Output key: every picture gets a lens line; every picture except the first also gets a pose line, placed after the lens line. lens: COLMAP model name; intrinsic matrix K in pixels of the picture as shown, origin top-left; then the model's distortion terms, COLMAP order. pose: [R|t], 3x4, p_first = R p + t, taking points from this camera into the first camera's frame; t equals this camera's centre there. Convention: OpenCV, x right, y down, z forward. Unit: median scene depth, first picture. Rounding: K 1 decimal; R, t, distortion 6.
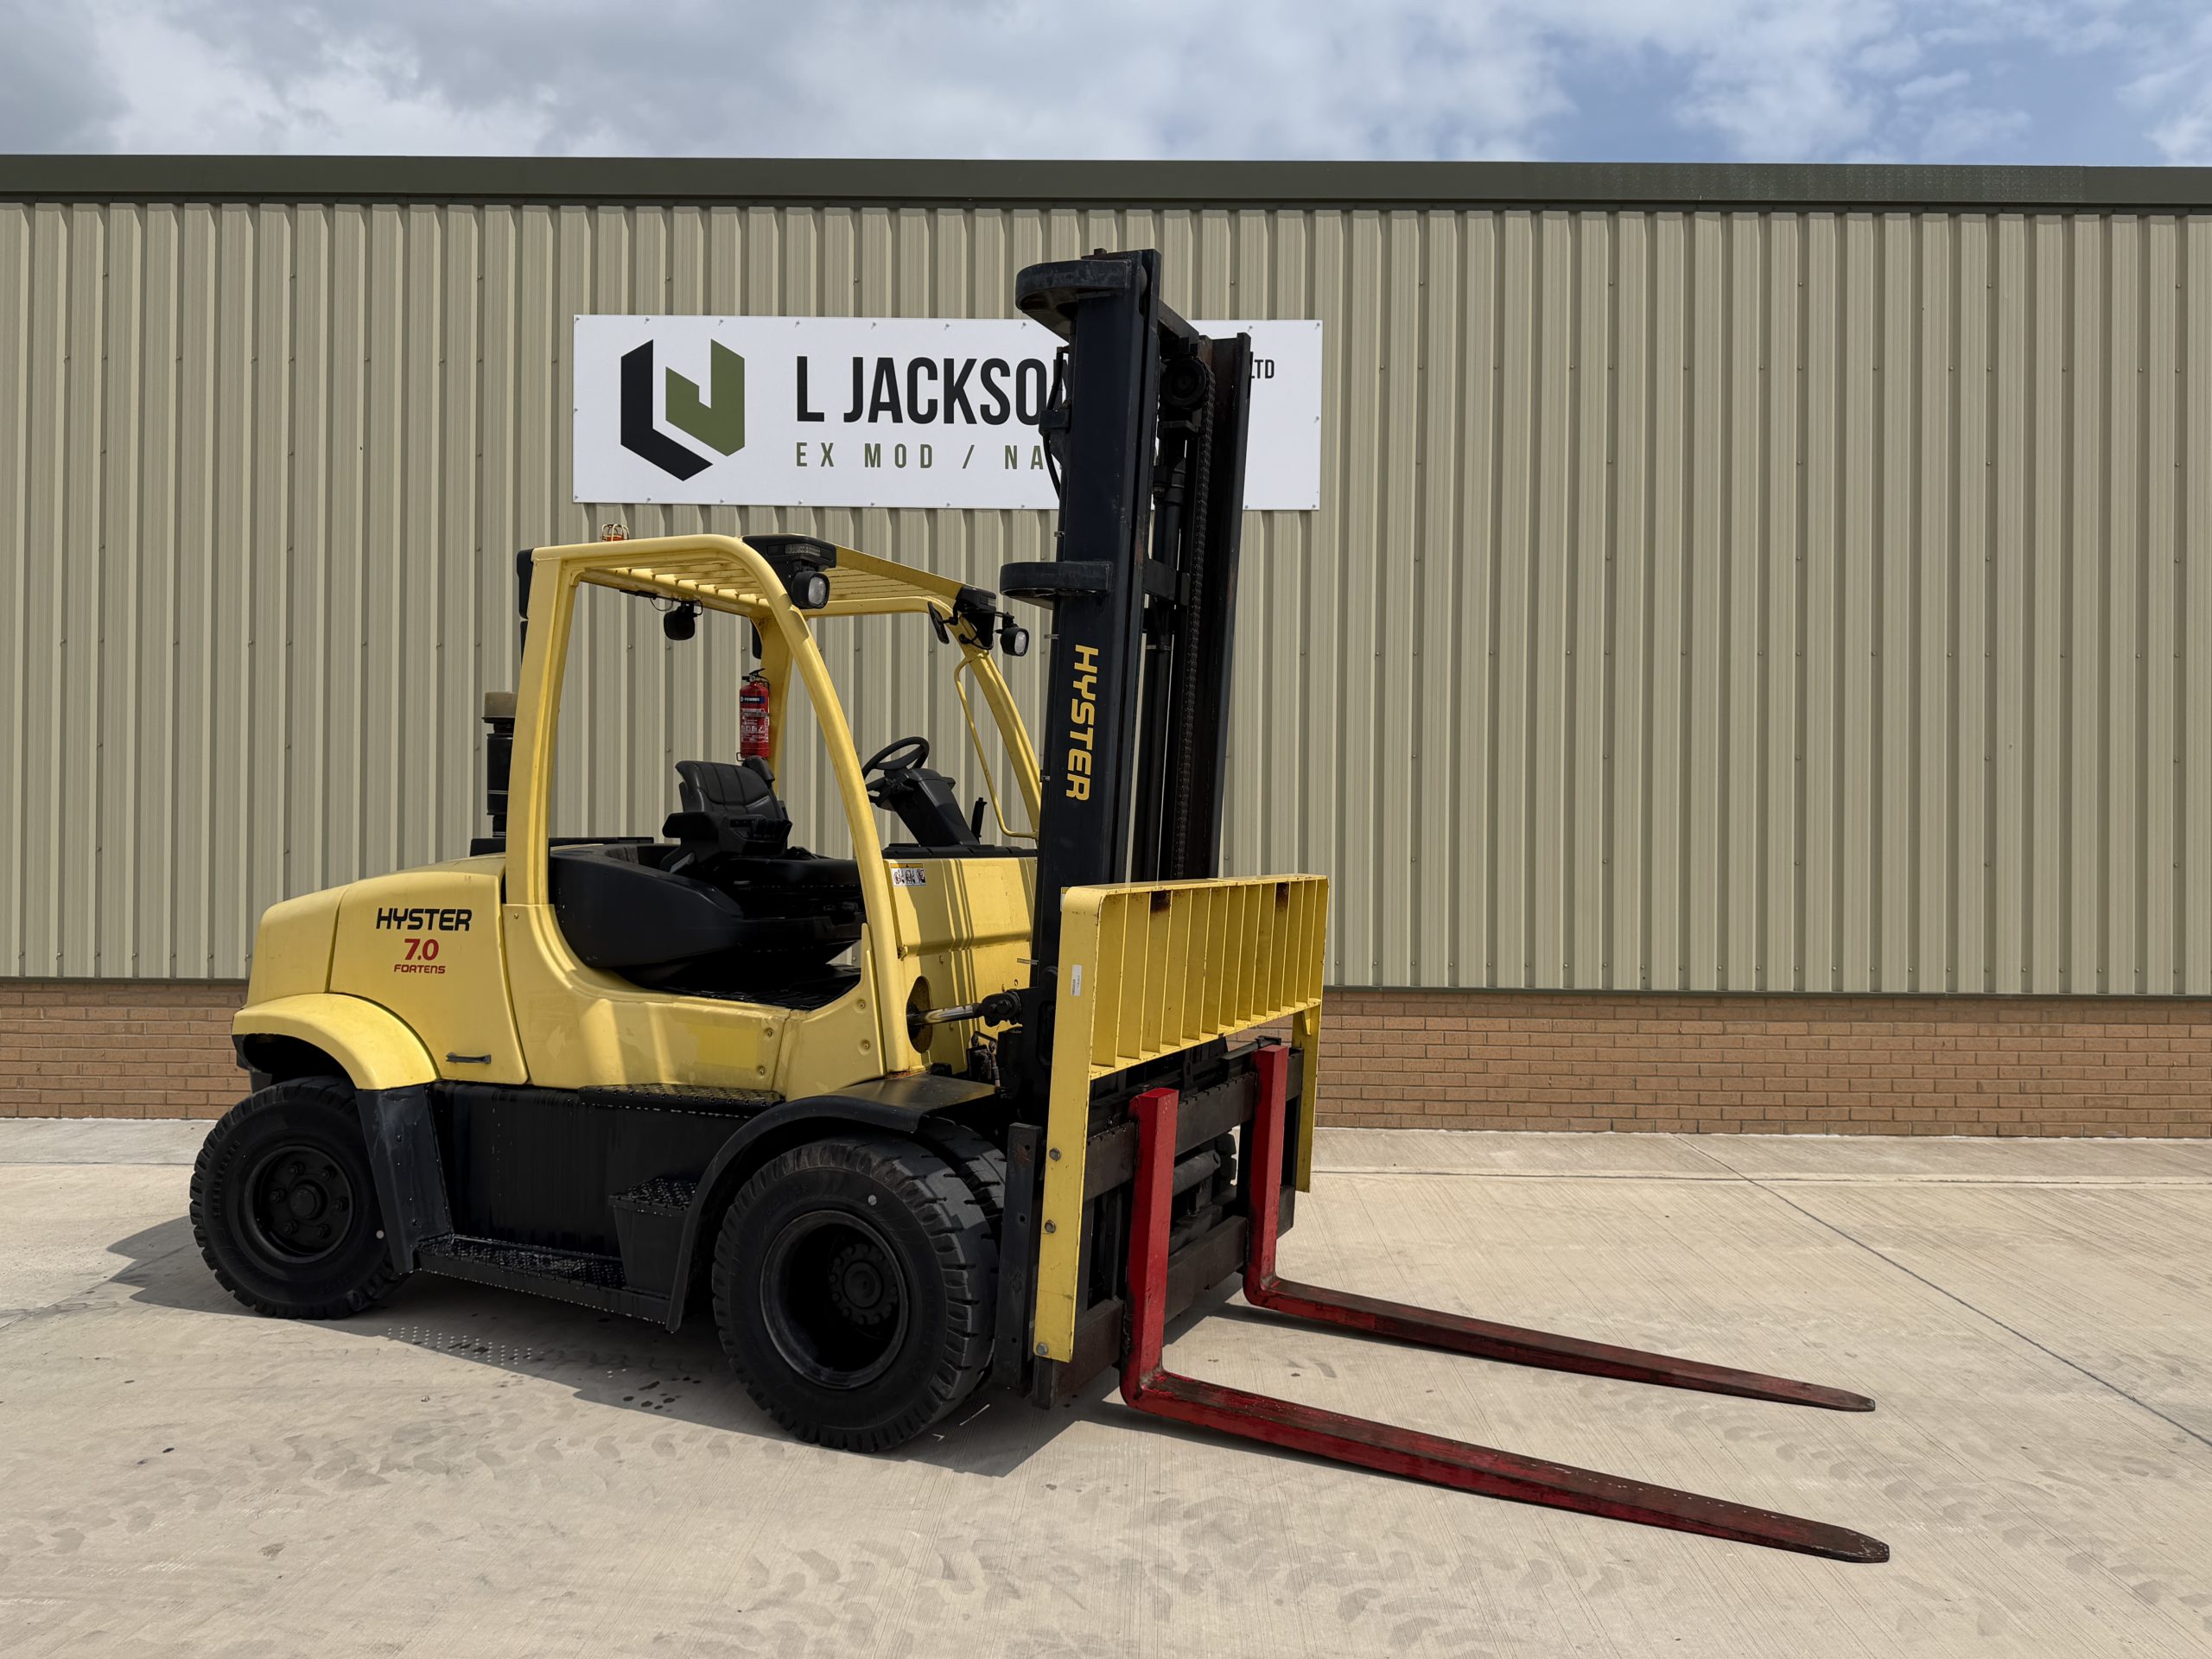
lens RADIAL K [[1561.0, 0, 1097.5], [0, 1561.0, 837.2], [0, 0, 1]] dist [0.059304, -0.076011]
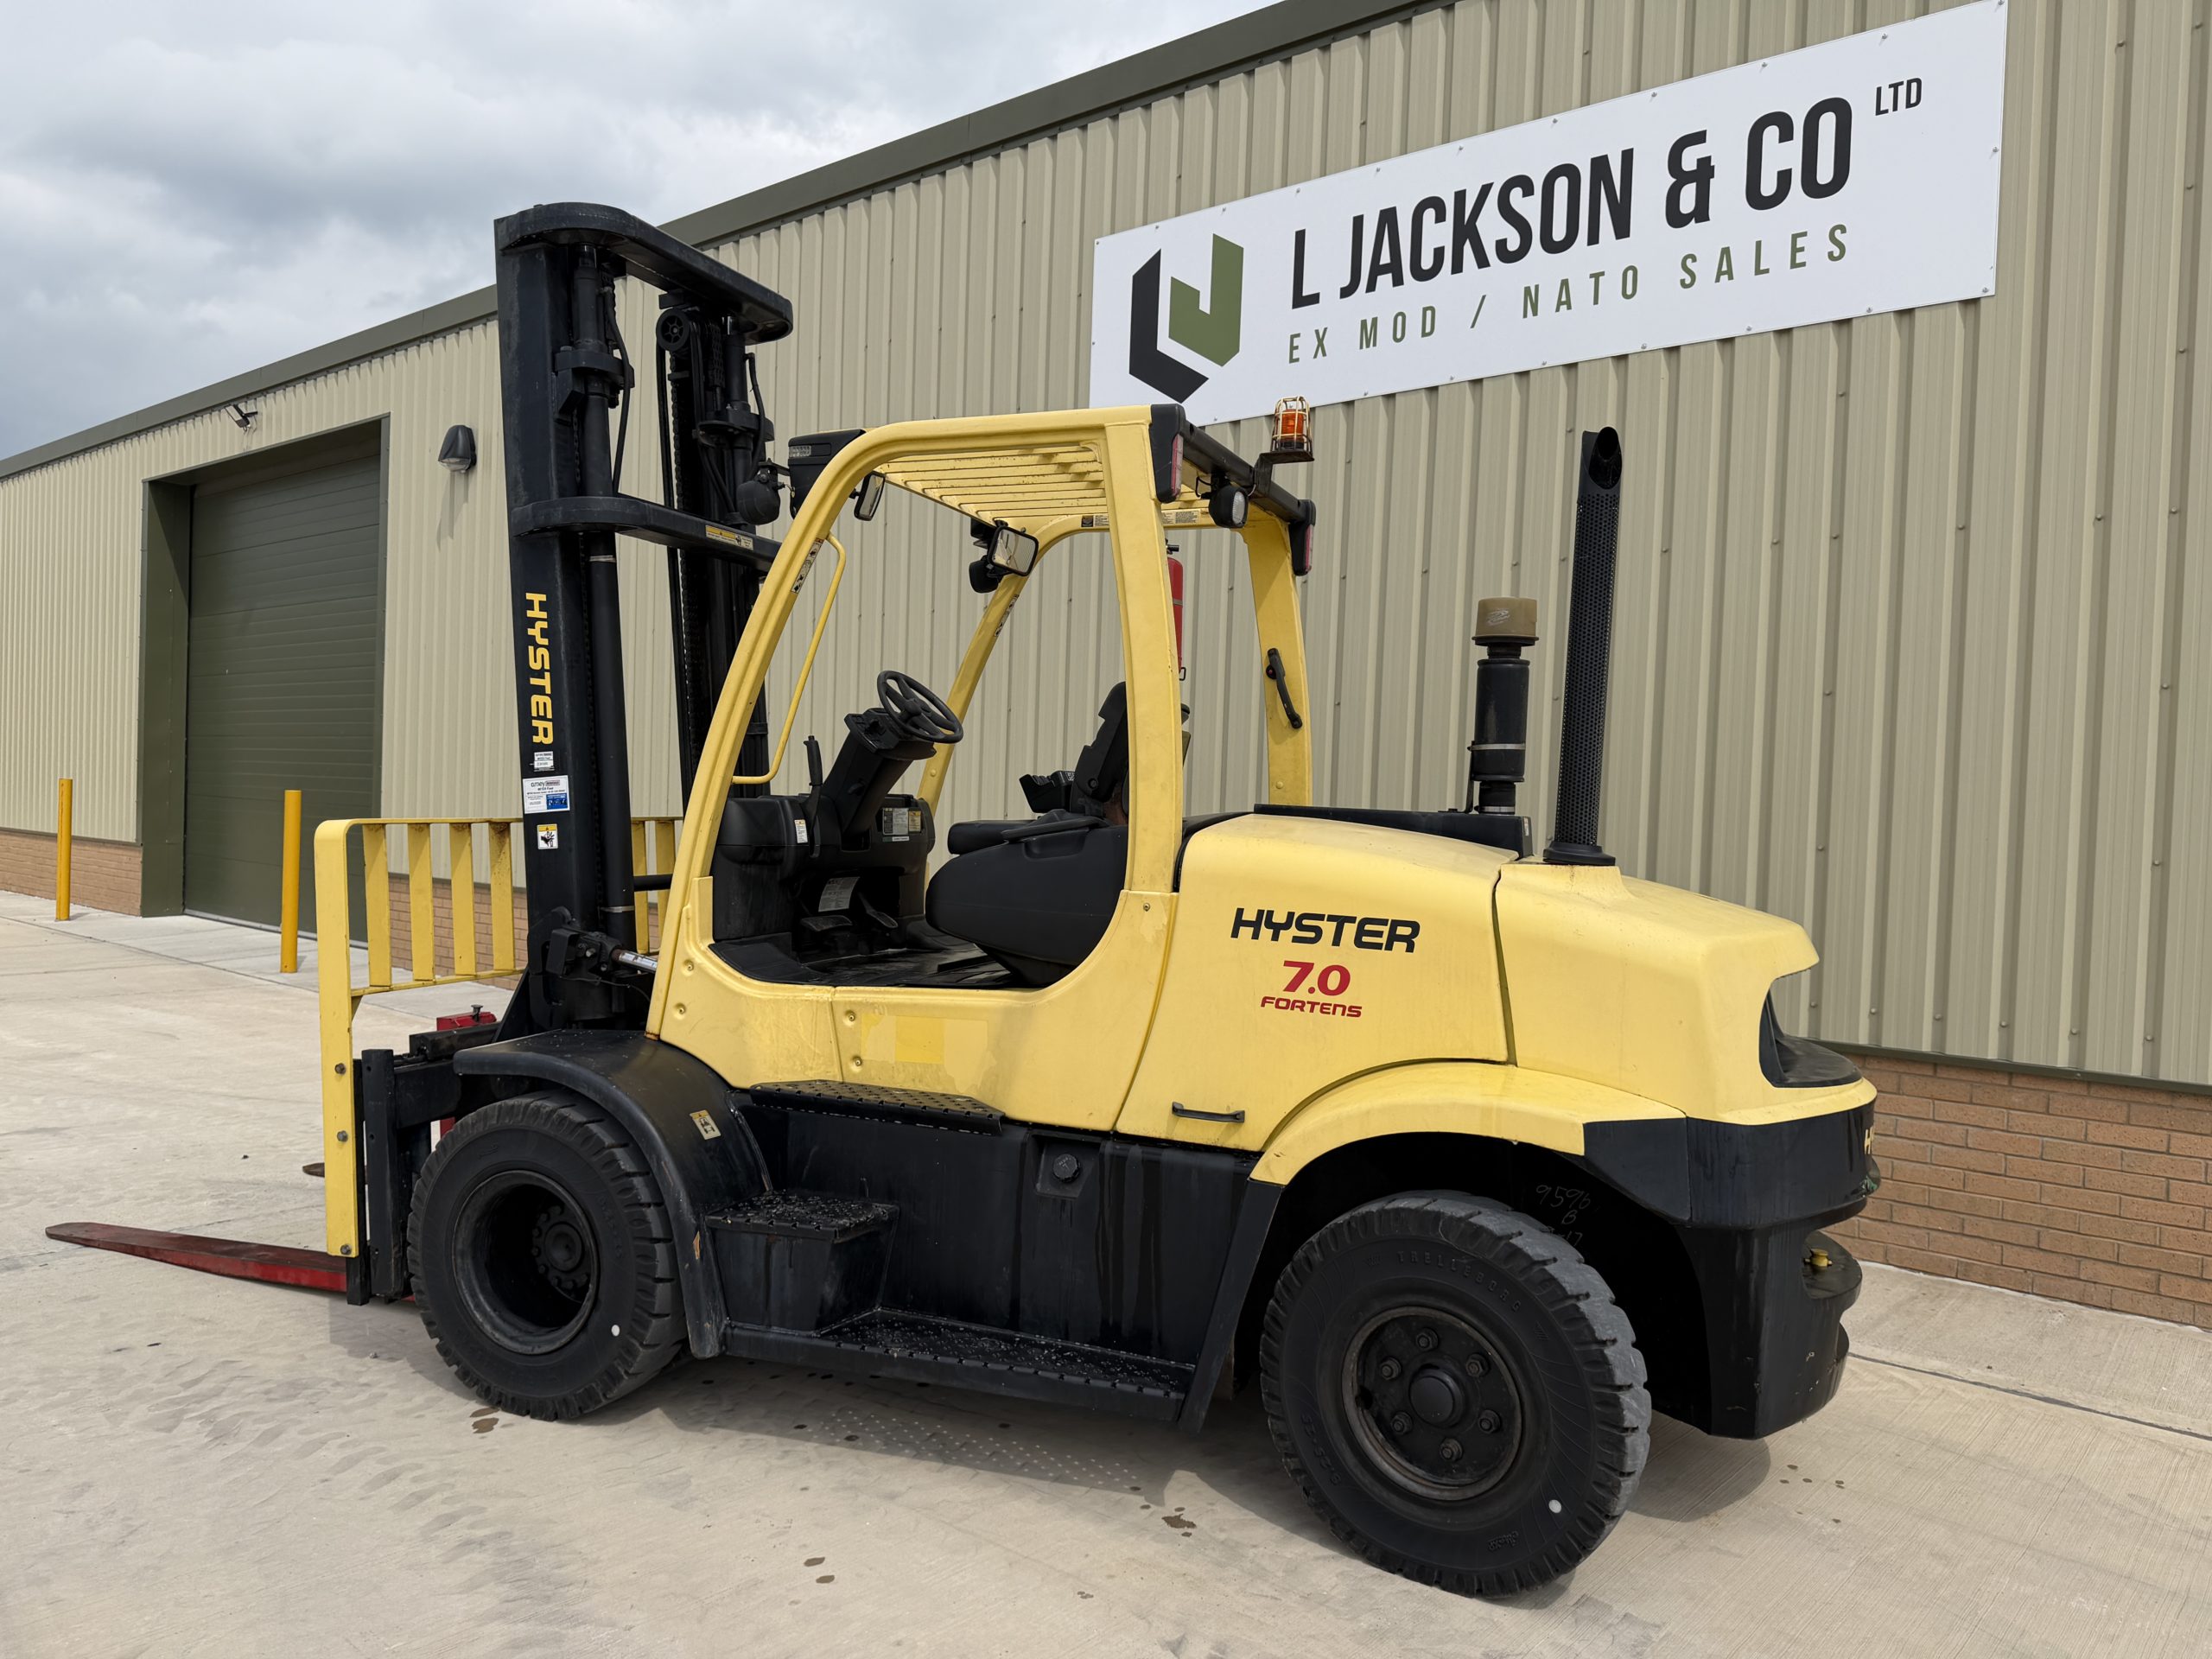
lens RADIAL K [[1561.0, 0, 1097.2], [0, 1561.0, 841.6], [0, 0, 1]] dist [0.059304, -0.076011]
pose [[0.769085, 0.035135, -0.638180, 0.332178], [-0.026884, 0.999383, 0.022622, 0.004812], [0.638581, -0.000241, 0.769555, 0.343363]]
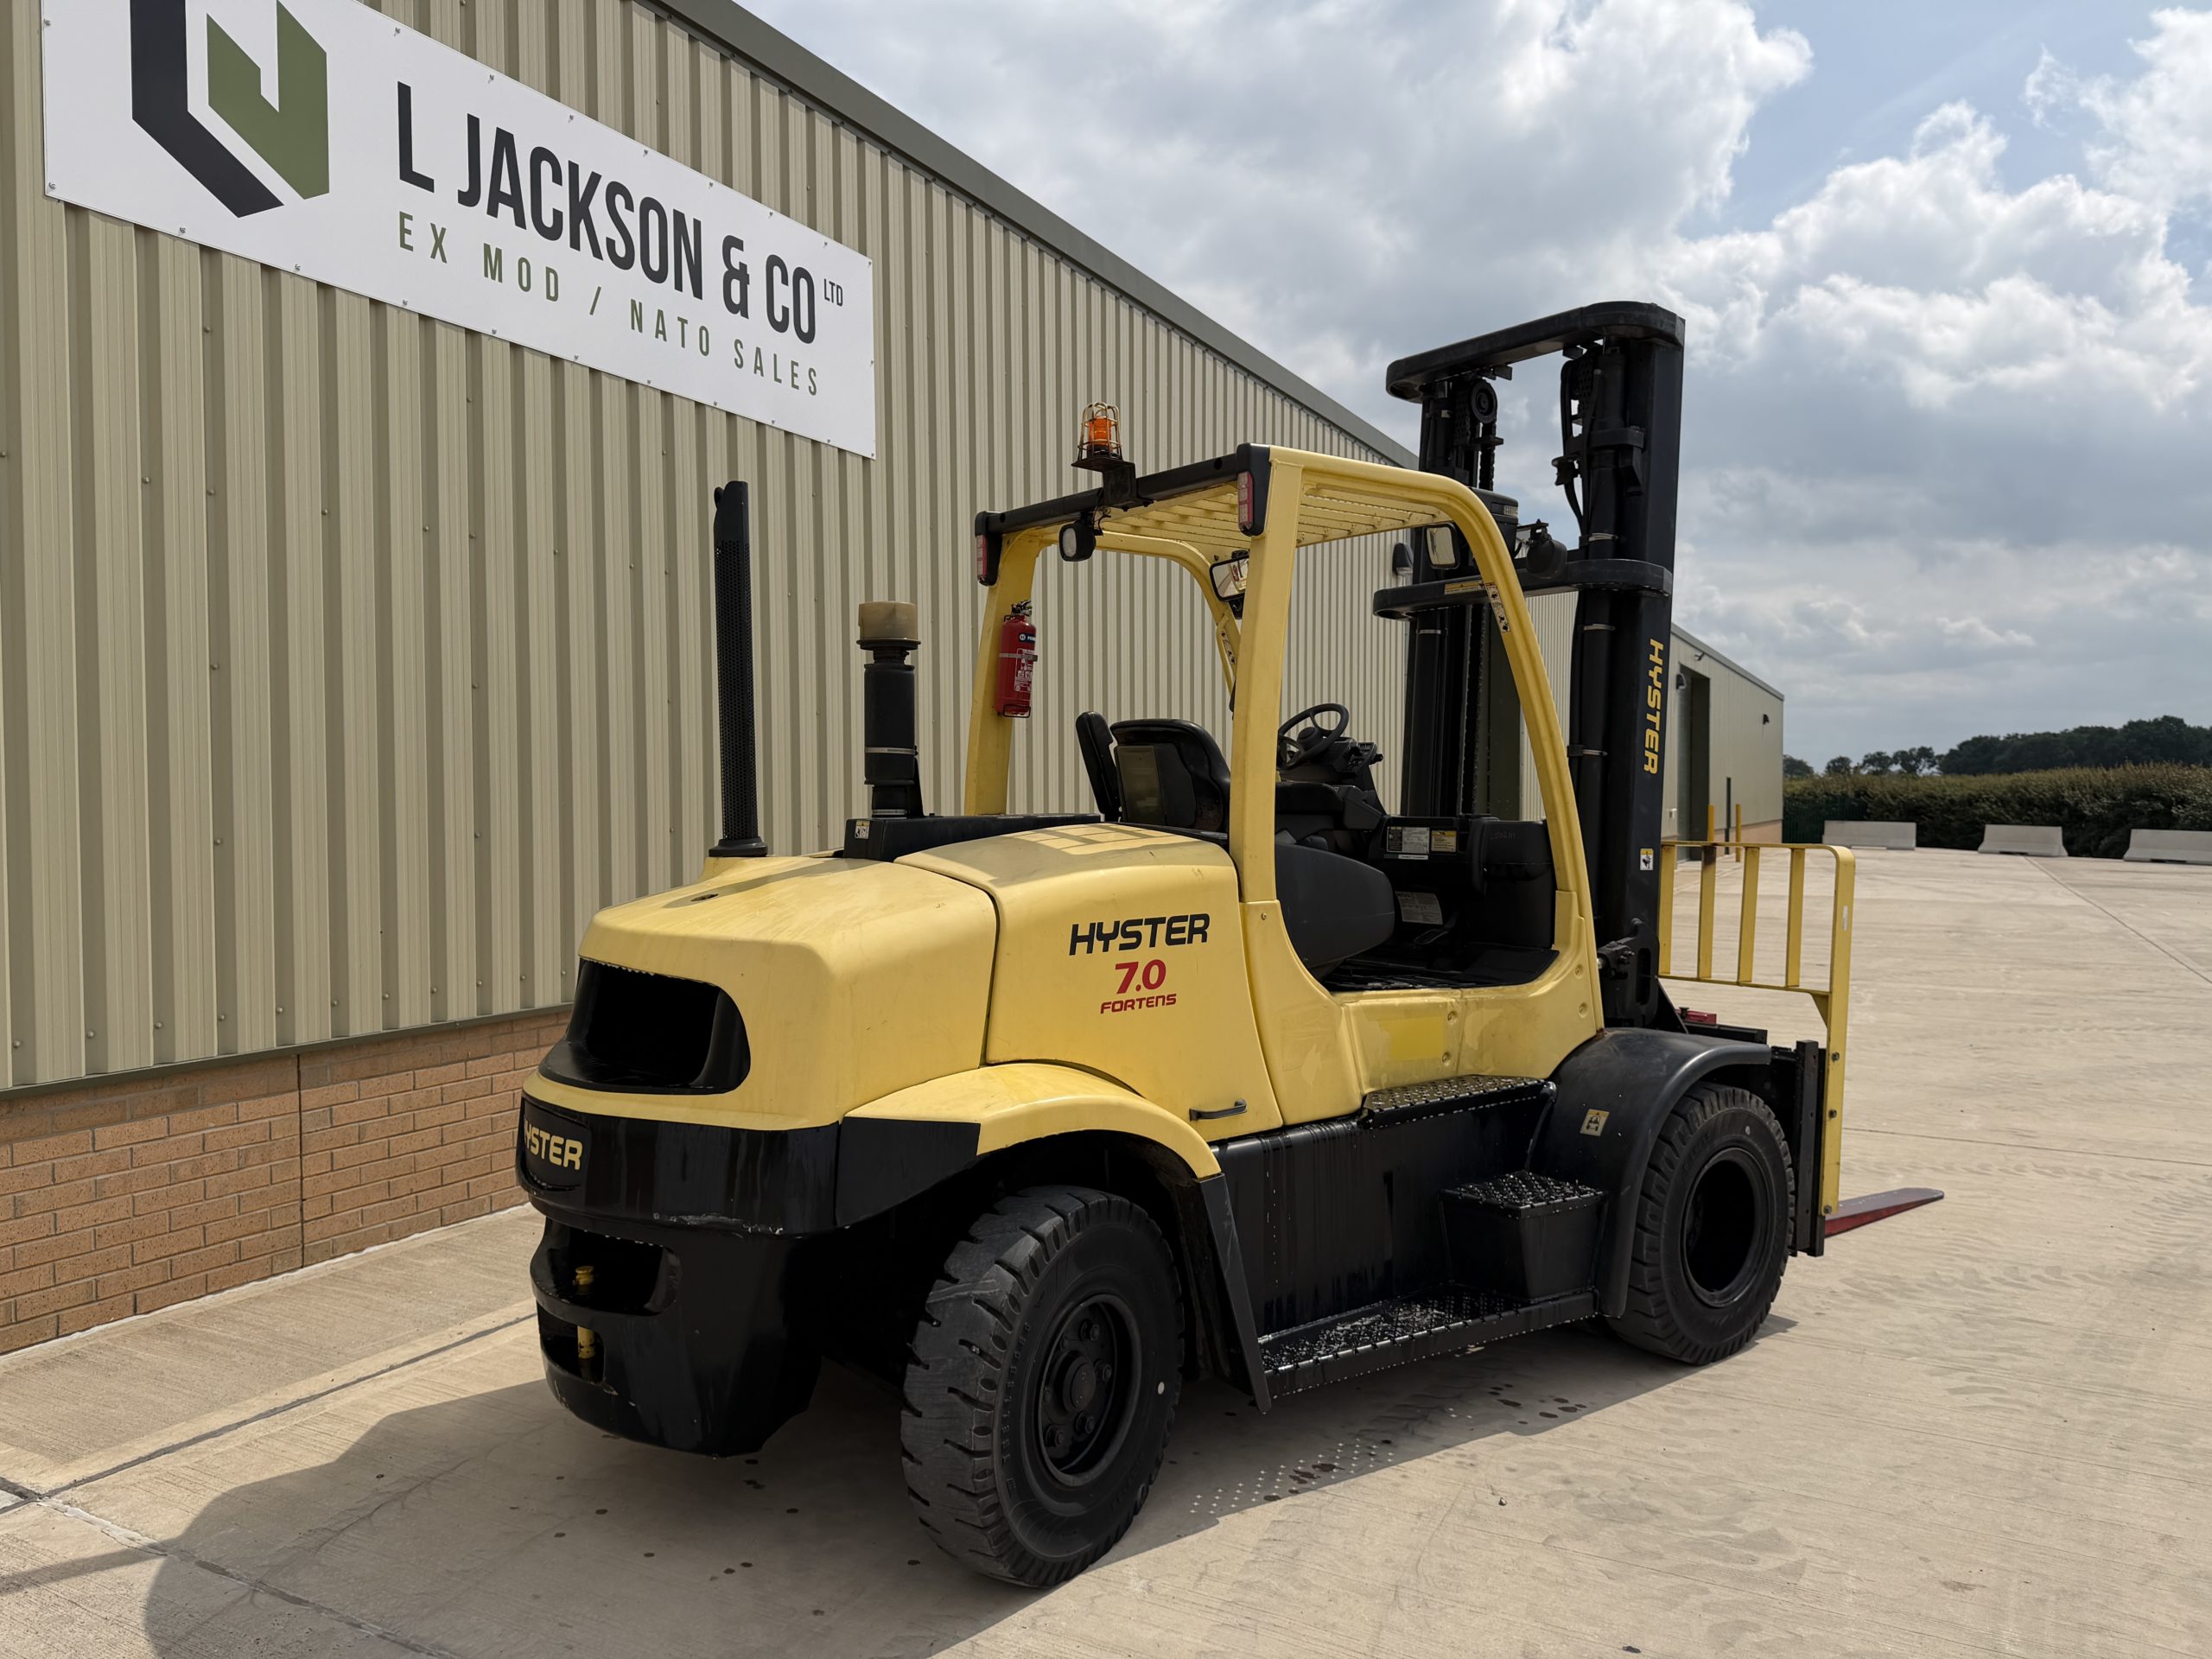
lens RADIAL K [[1561.0, 0, 1103.5], [0, 1561.0, 841.8], [0, 0, 1]] dist [0.059304, -0.076011]
pose [[0.461111, -0.035172, 0.886645, -0.786465], [0.005724, 0.999311, 0.036665, -0.011045], [-0.887324, -0.011832, 0.460995, 0.516038]]
